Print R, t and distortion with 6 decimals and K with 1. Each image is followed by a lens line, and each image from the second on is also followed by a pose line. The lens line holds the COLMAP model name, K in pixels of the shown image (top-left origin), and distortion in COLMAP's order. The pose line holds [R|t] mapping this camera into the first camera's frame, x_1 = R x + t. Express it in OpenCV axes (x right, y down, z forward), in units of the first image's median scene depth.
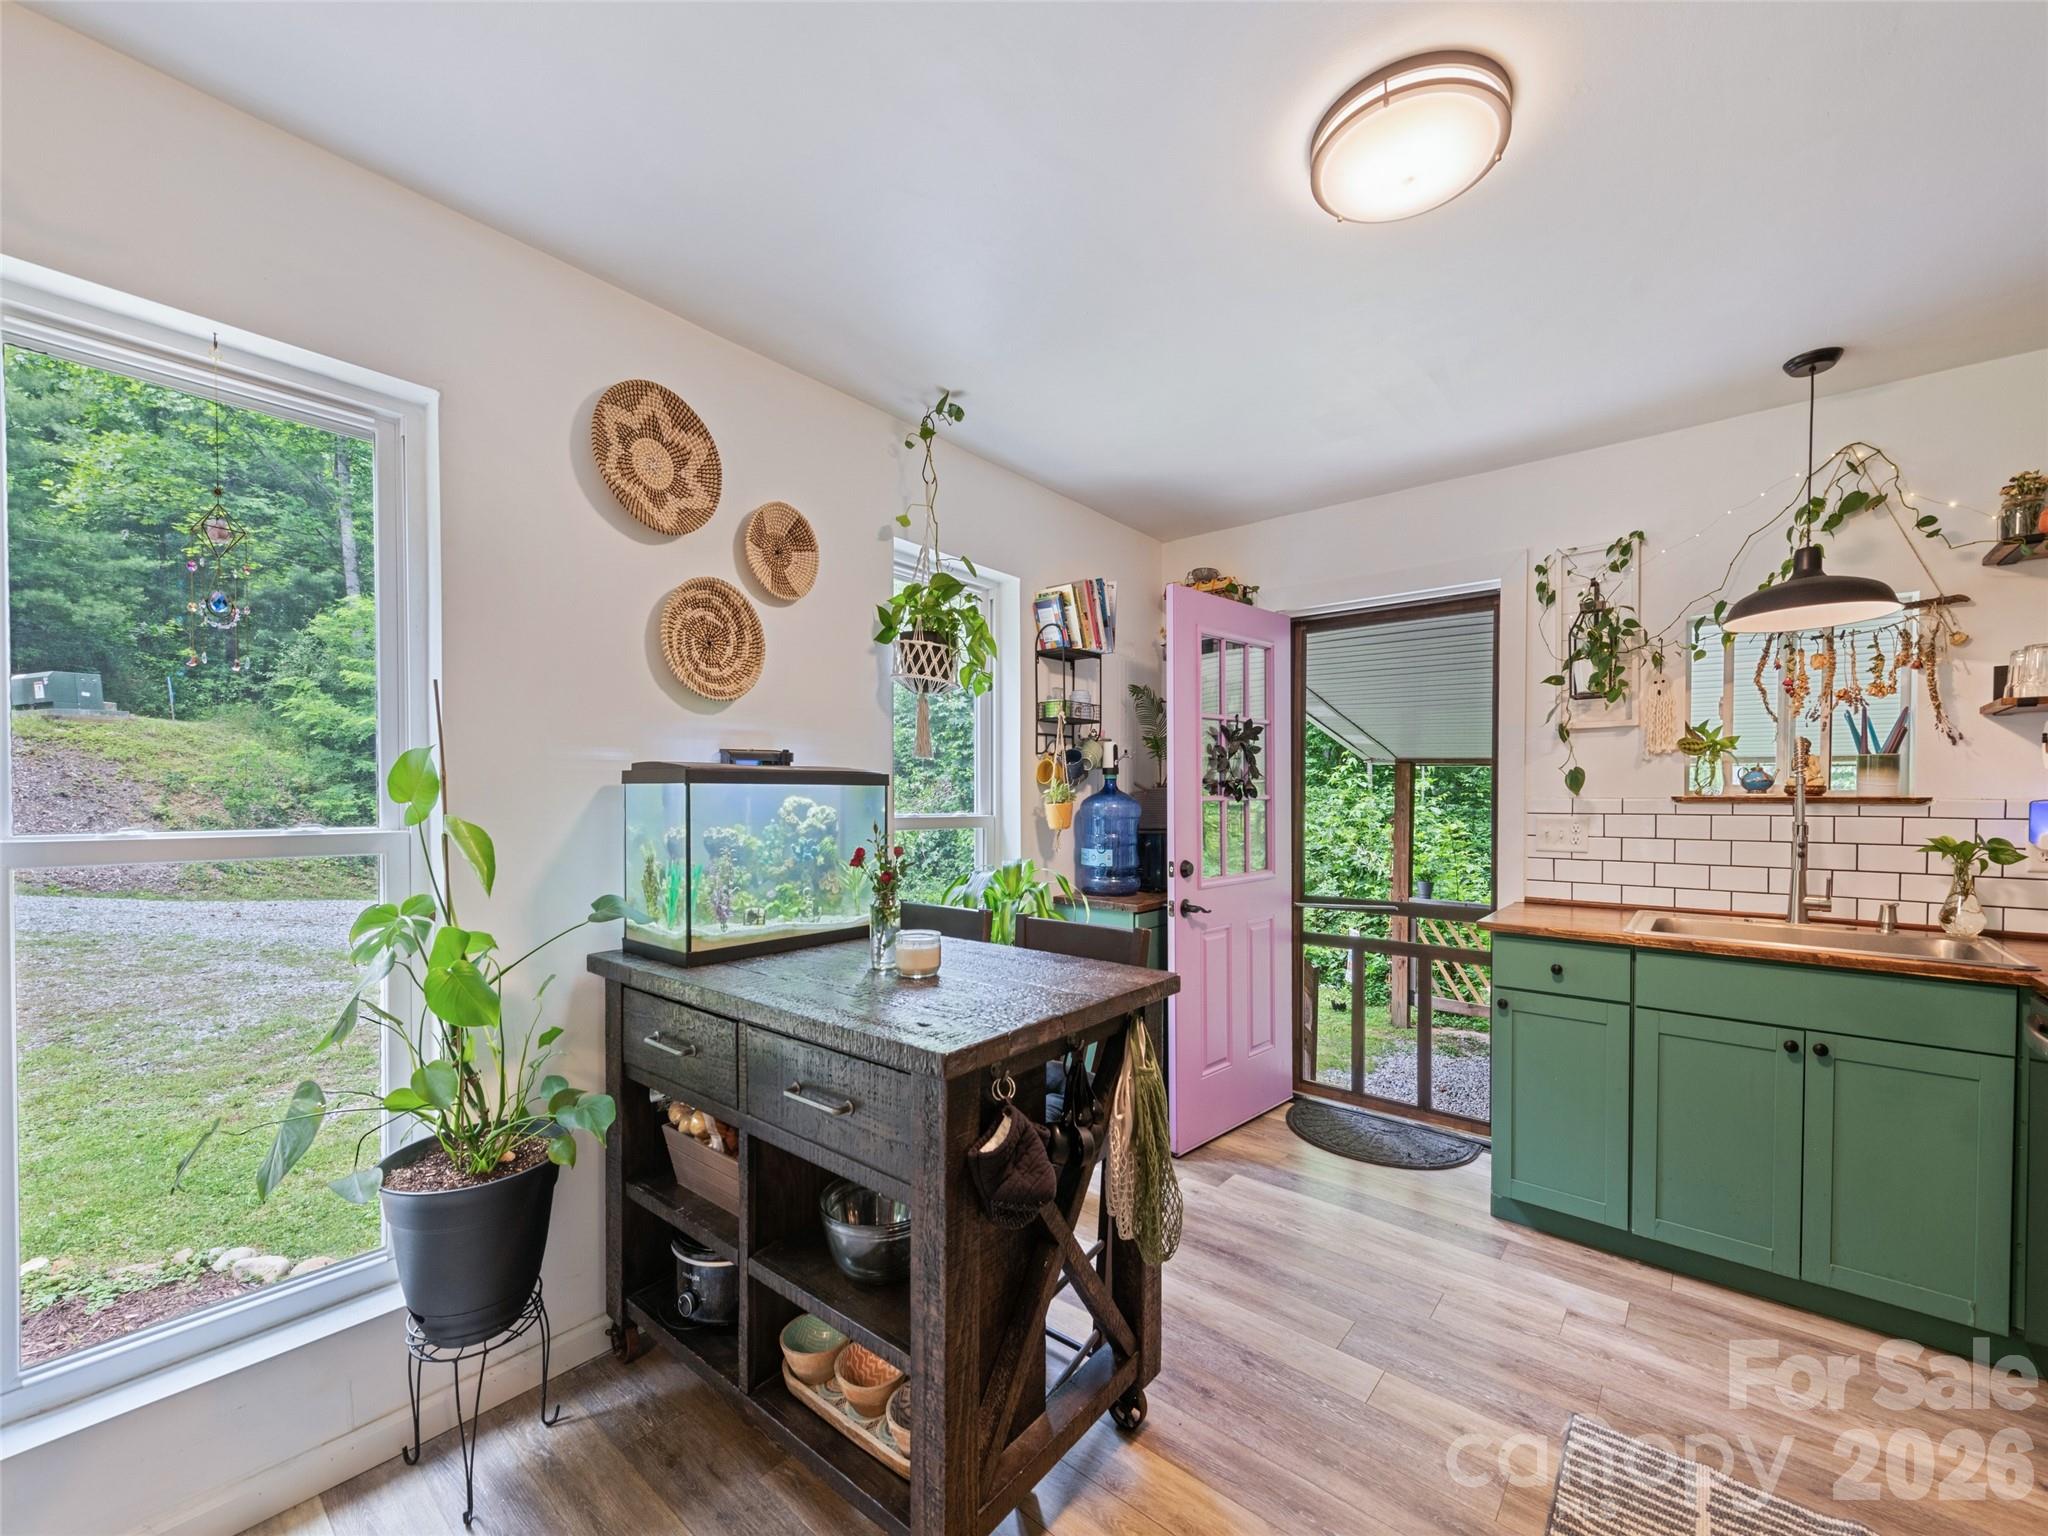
lens RADIAL K [[821.3, 0, 1032.2], [0, 821.3, 810.4], [0, 0, 1]] dist [0.016639, -0.005741]
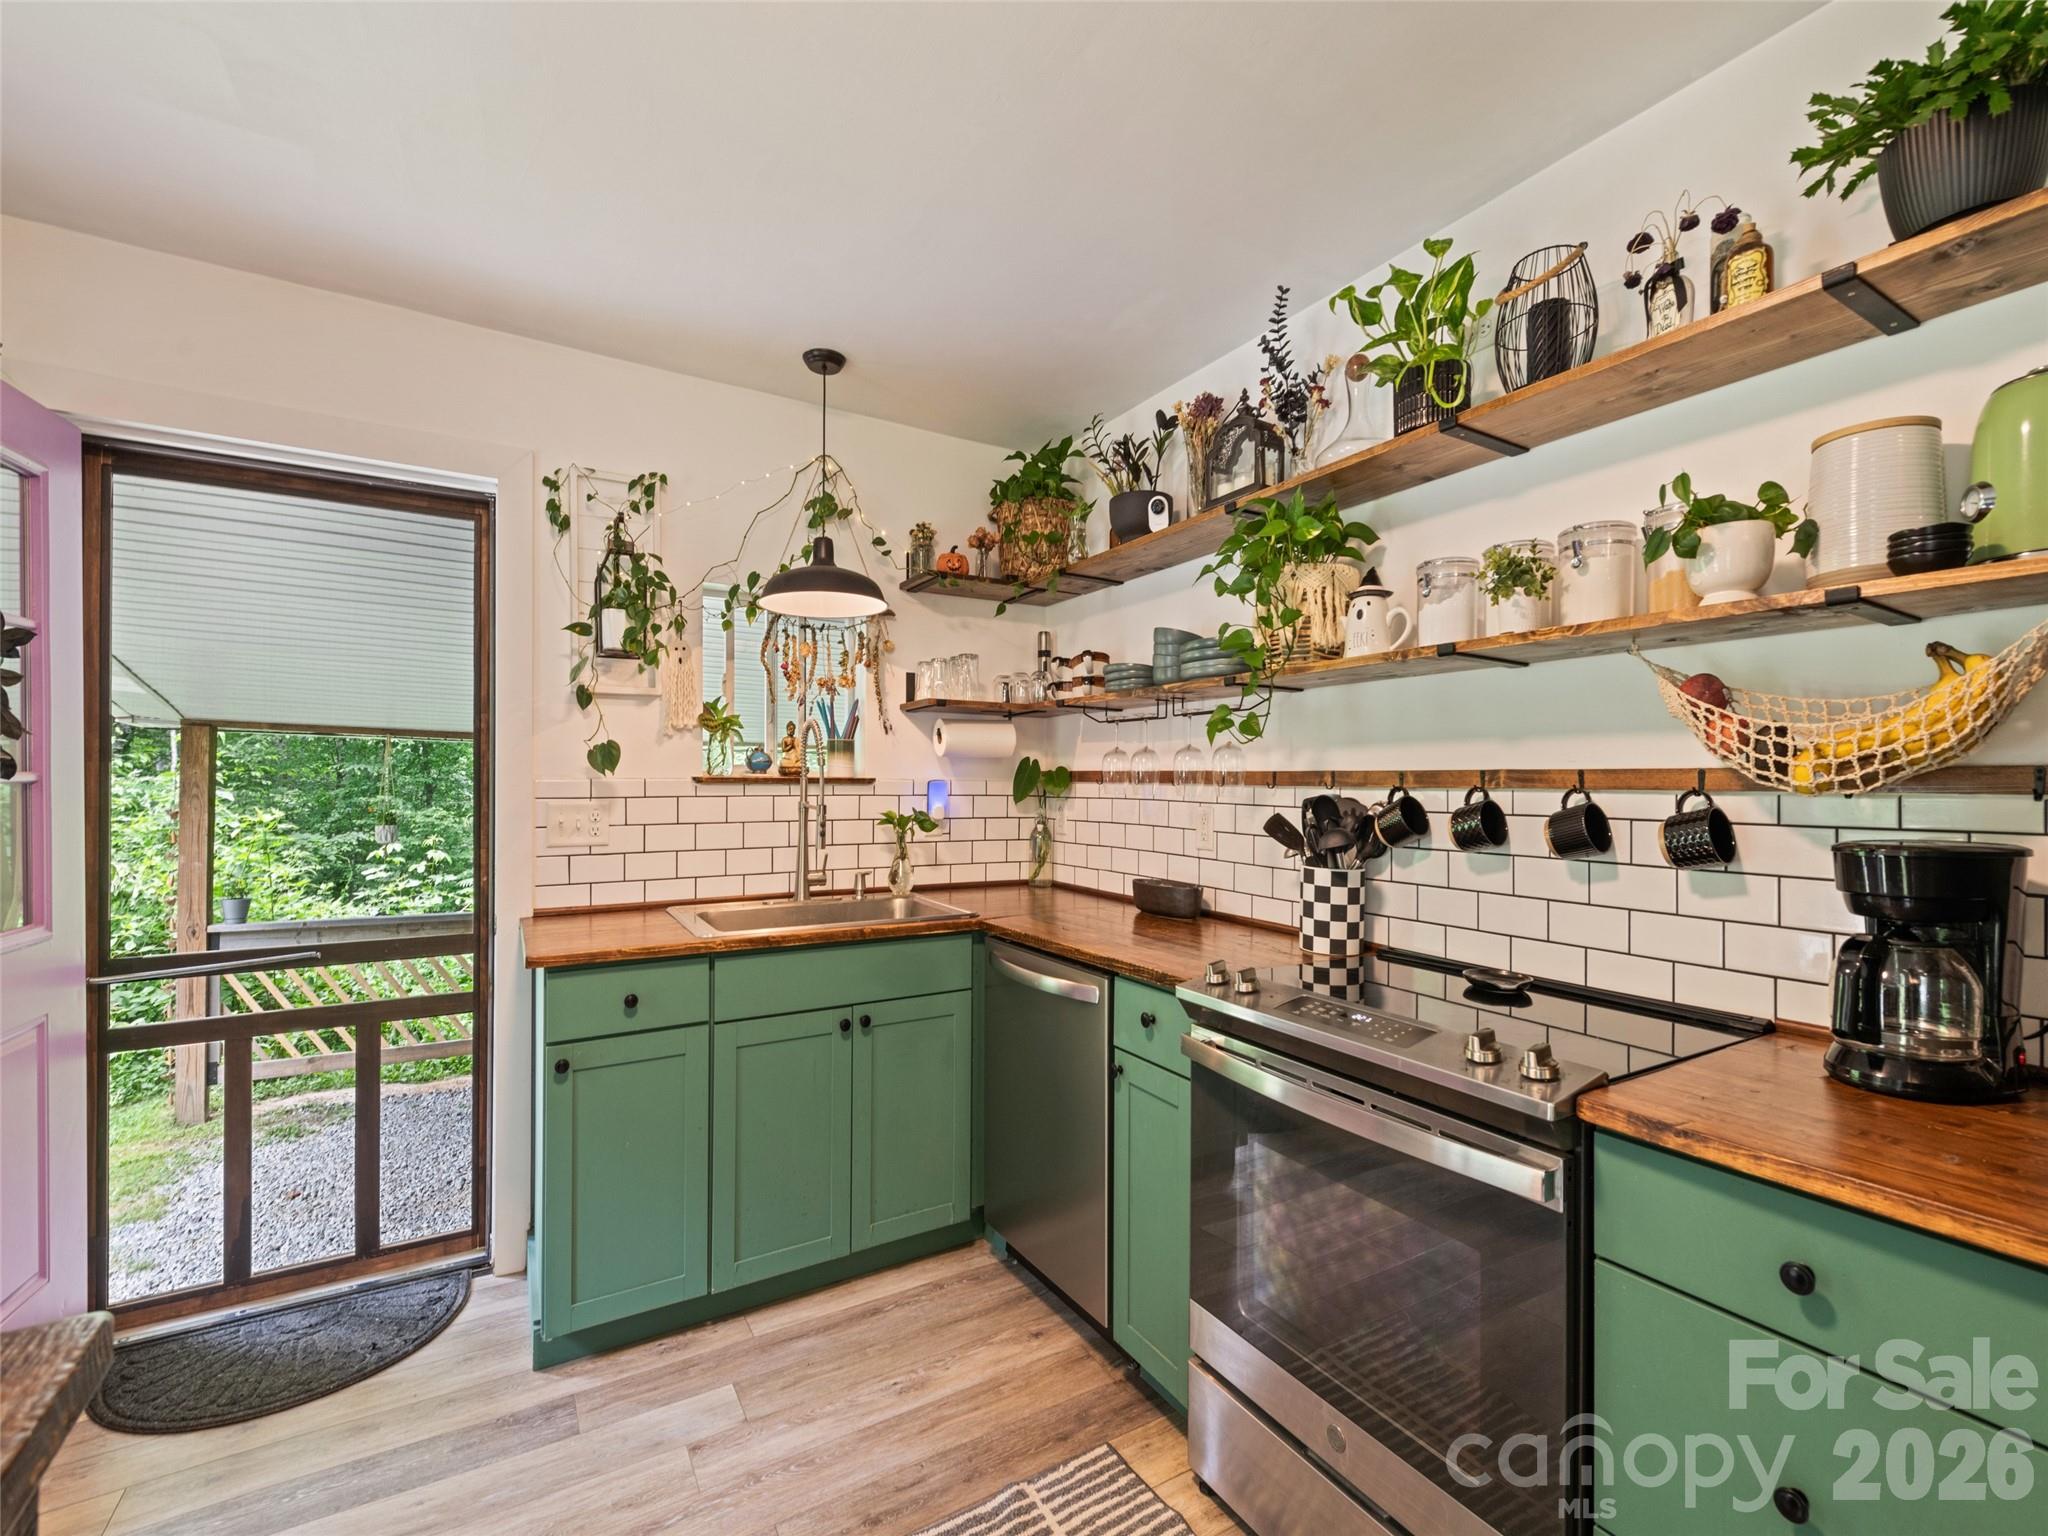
lens RADIAL K [[883.9, 0, 1021.0], [0, 883.9, 773.7], [0, 0, 1]] dist [0.016322, -0.009102]
pose [[0.331517, 0.004655, 0.943438, -0.027555], [0.013949, 0.999854, -0.009835, -0.006279], [-0.943346, 0.016421, 0.331404, 0.378369]]
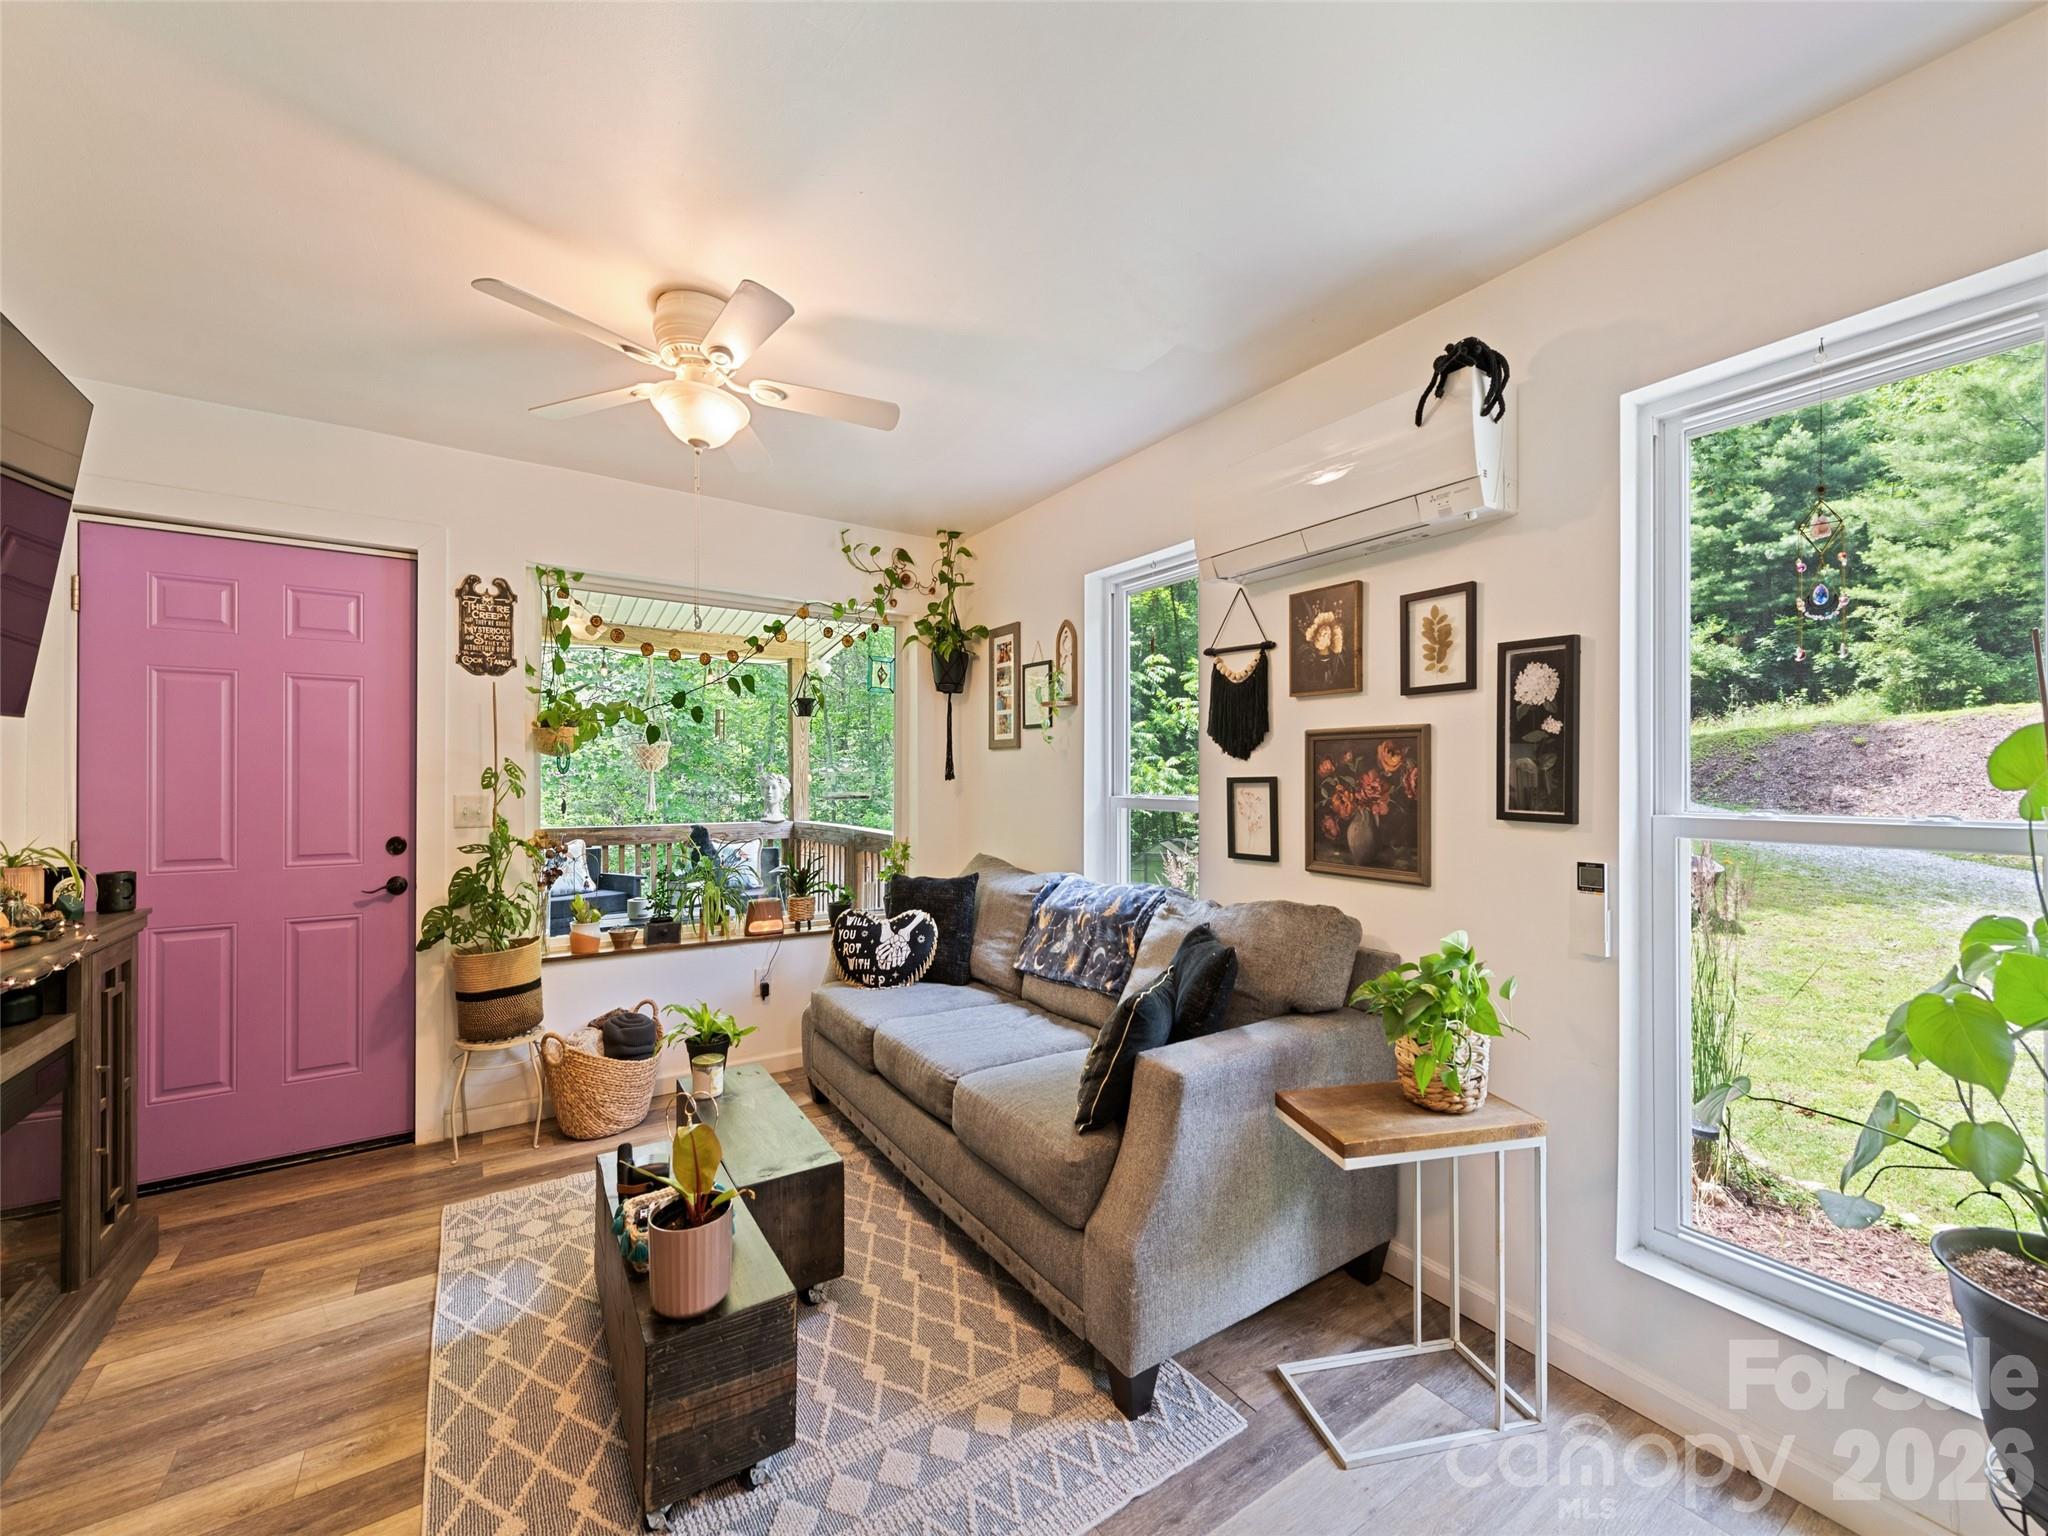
lens RADIAL K [[805.5, 0, 1021.5], [0, 805.5, 779.5], [0, 0, 1]] dist [0.017607, -0.005851]
pose [[-0.285554, -0.003748, -0.958355, 0.169955], [-0.021006, 0.999777, 0.002349, -0.001812], [0.958132, 0.020803, -0.285569, 0.207849]]
